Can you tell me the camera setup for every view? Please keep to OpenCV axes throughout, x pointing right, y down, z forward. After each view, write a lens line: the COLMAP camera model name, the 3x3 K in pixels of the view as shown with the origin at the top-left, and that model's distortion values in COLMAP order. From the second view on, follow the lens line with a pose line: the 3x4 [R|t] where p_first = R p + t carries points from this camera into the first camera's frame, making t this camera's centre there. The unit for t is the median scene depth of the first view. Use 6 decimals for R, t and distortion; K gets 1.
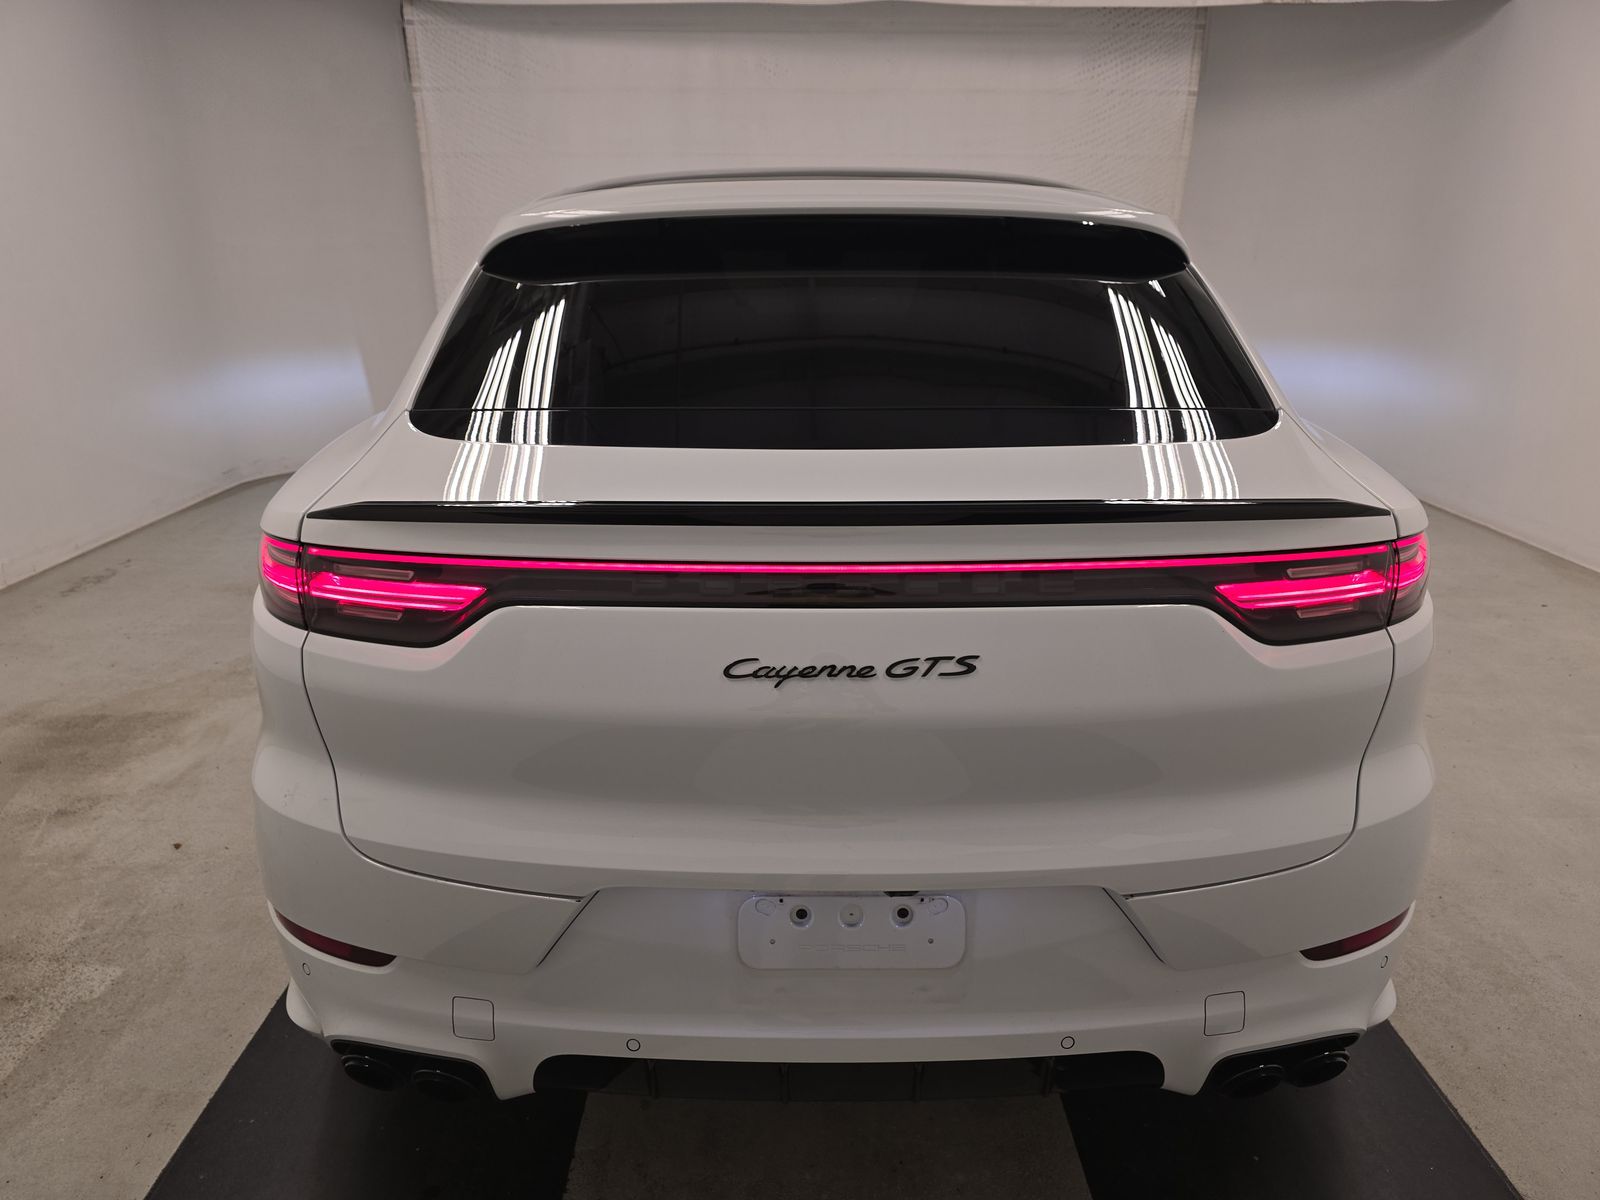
lens RADIAL K [[1032.8, 0, 800.0], [0, 1032.8, 600.0], [0, 0, 1]] dist [-0.001455, -0.000114]
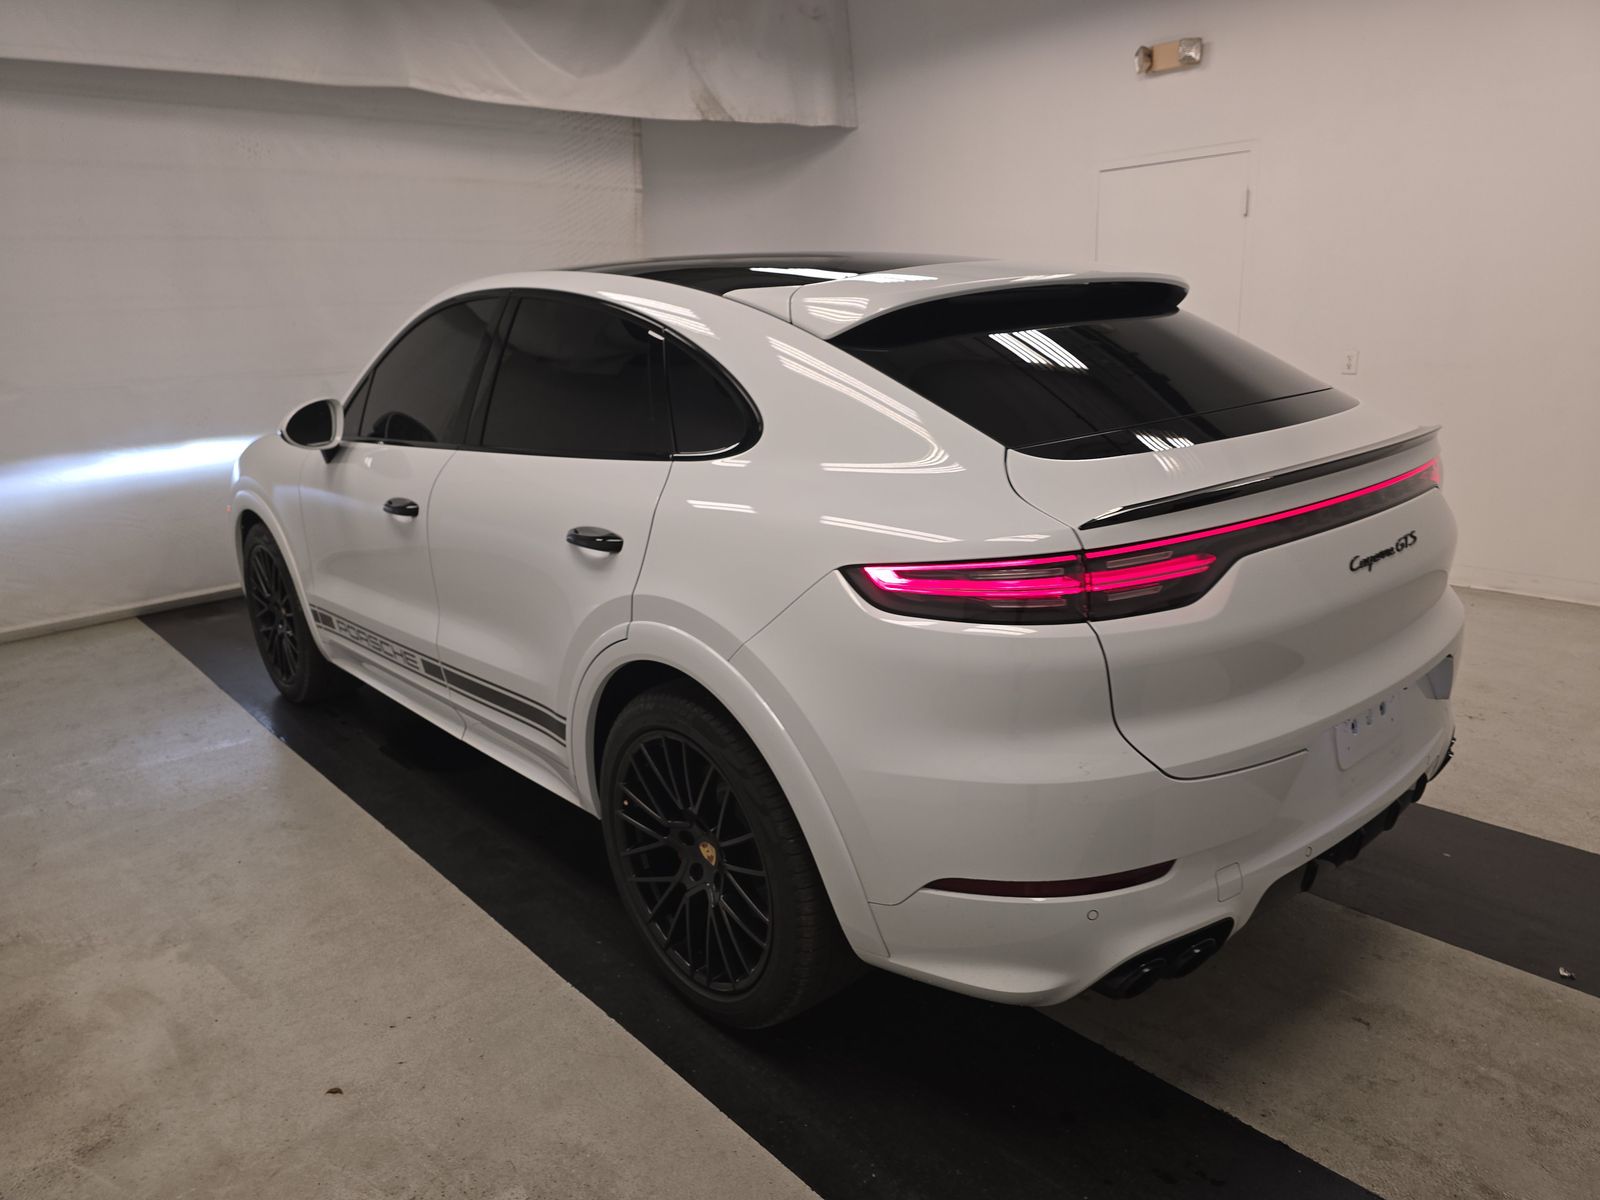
lens RADIAL K [[1032.8, 0, 800.0], [0, 1032.8, 600.0], [0, 0, 1]] dist [-0.001455, -0.000114]
pose [[0.766244, -0.203347, 0.609524, -0.691263], [0.246682, 0.969007, 0.013168, -0.045006], [-0.593311, 0.140268, 0.792658, 0.106392]]
